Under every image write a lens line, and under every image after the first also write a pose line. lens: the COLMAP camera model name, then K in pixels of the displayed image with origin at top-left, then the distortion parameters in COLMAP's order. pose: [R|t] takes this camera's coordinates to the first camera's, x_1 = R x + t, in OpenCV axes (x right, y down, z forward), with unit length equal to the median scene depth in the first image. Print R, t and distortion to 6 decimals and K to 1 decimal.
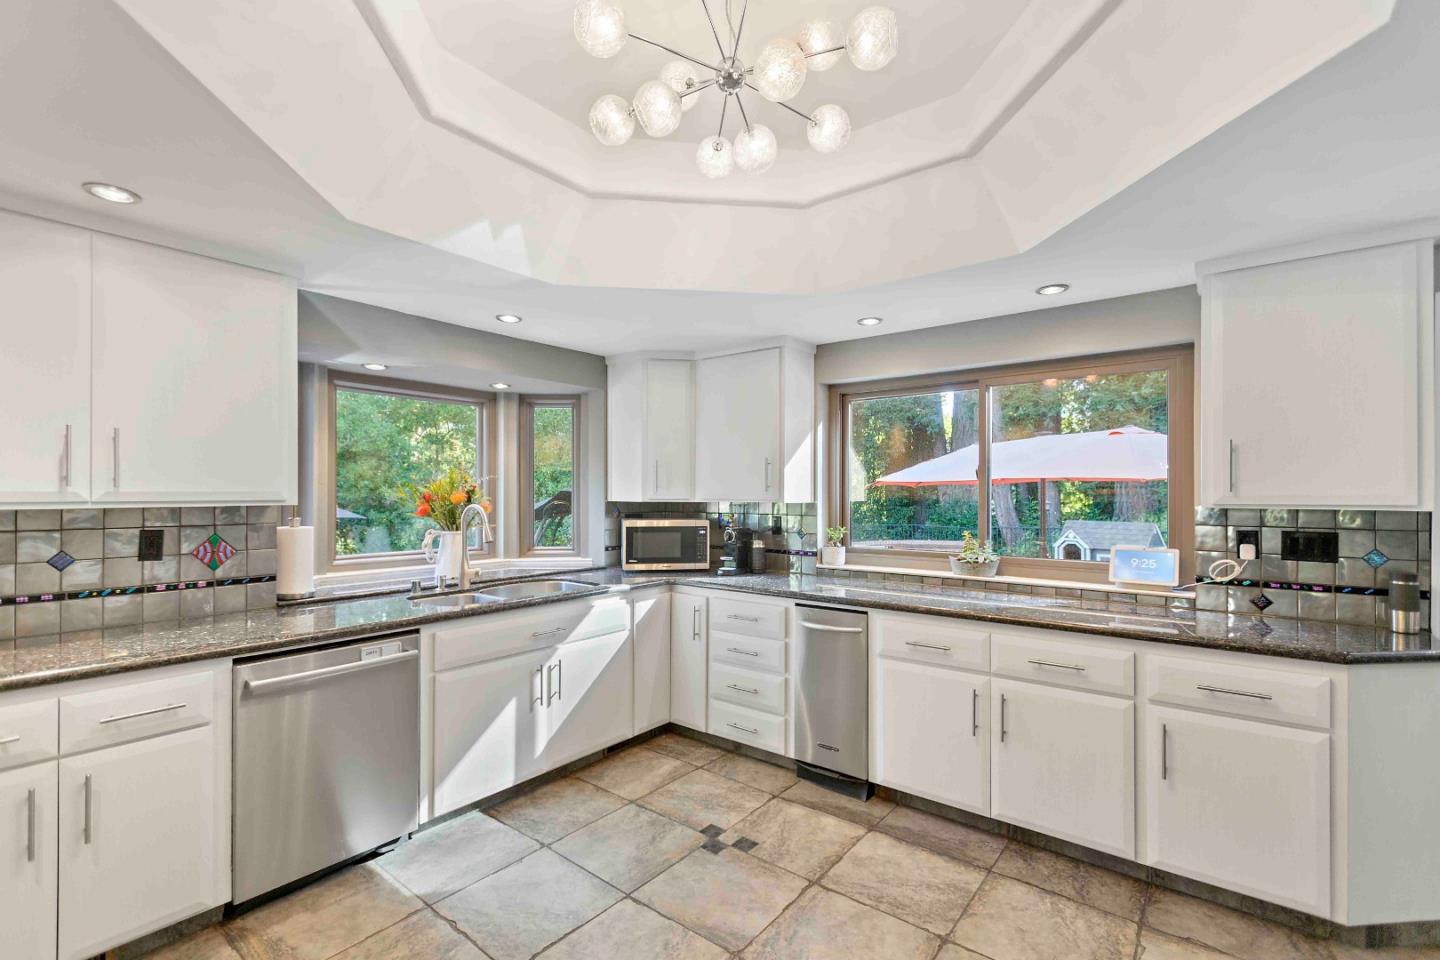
lens RADIAL K [[655.5, 0, 716.3], [0, 655.5, 491.4], [0, 0, 1]] dist [0.003525, 0.000239]
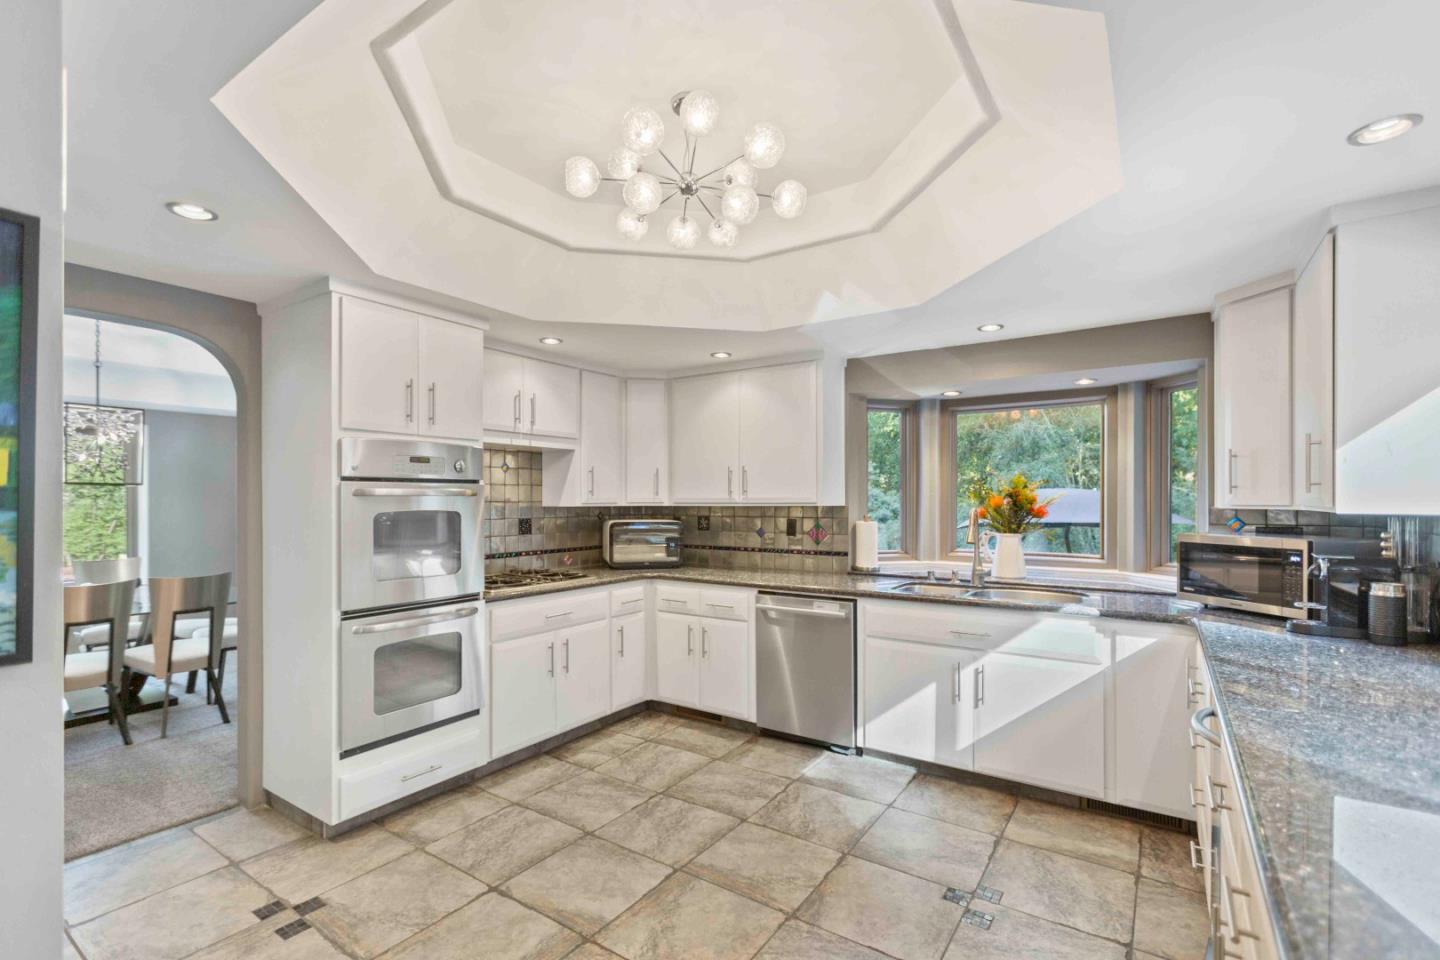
lens RADIAL K [[655.5, 0, 685.1], [0, 655.5, 497.6], [0, 0, 1]] dist [0.003525, 0.000239]
pose [[0.037075, -0.003500, -0.999306, 0.786533], [0.005476, 0.999980, -0.003299, 0.004229], [0.999297, -0.005350, 0.037093, 0.547489]]
